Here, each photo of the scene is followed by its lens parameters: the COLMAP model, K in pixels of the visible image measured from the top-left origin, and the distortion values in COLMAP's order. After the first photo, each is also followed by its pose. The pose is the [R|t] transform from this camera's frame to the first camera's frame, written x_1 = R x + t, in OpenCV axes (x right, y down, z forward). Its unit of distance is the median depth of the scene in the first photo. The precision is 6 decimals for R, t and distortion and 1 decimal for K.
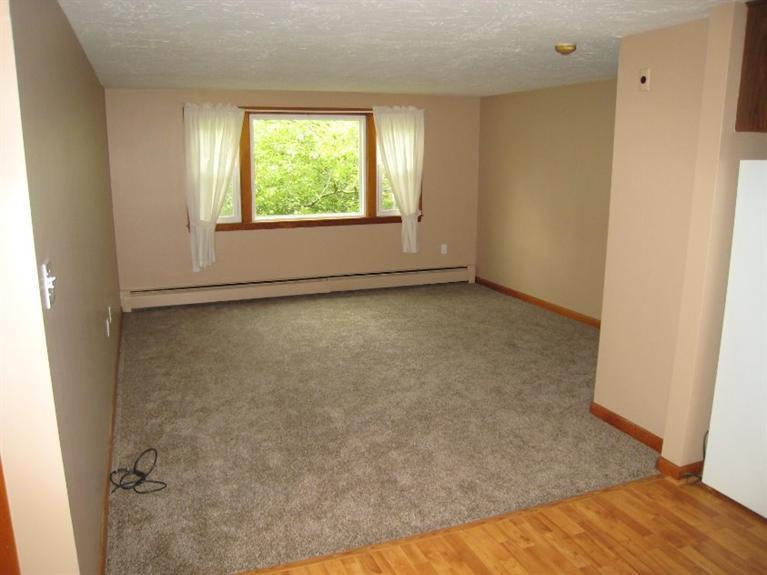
lens RADIAL K [[652.4, 0, 383.5], [0, 652.4, 287.5], [0, 0, 1]] dist [-0.010606, -0.000750]
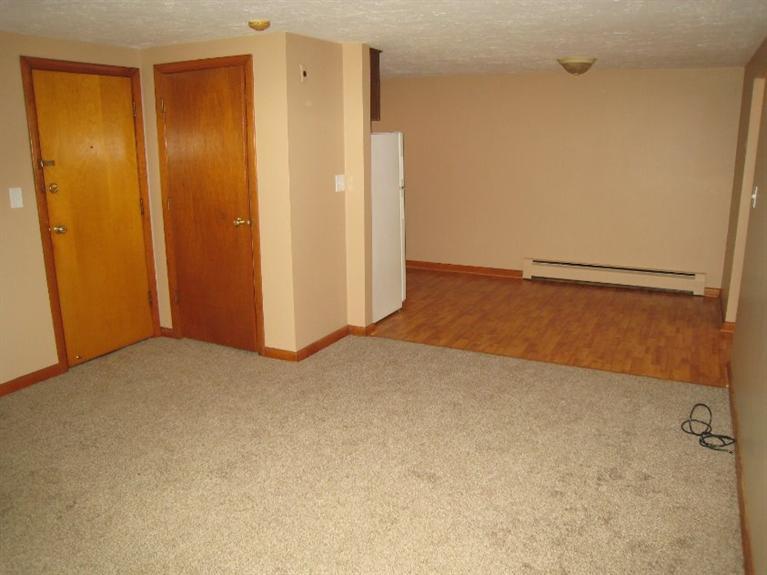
lens RADIAL K [[652.4, 0, 383.5], [0, 652.4, 287.5], [0, 0, 1]] dist [-0.010606, -0.000750]
pose [[-0.673666, -0.169335, 0.719374, -0.794859], [0.155155, 0.919297, 0.361692, -0.432592], [-0.722565, 0.355274, -0.593026, 2.079588]]
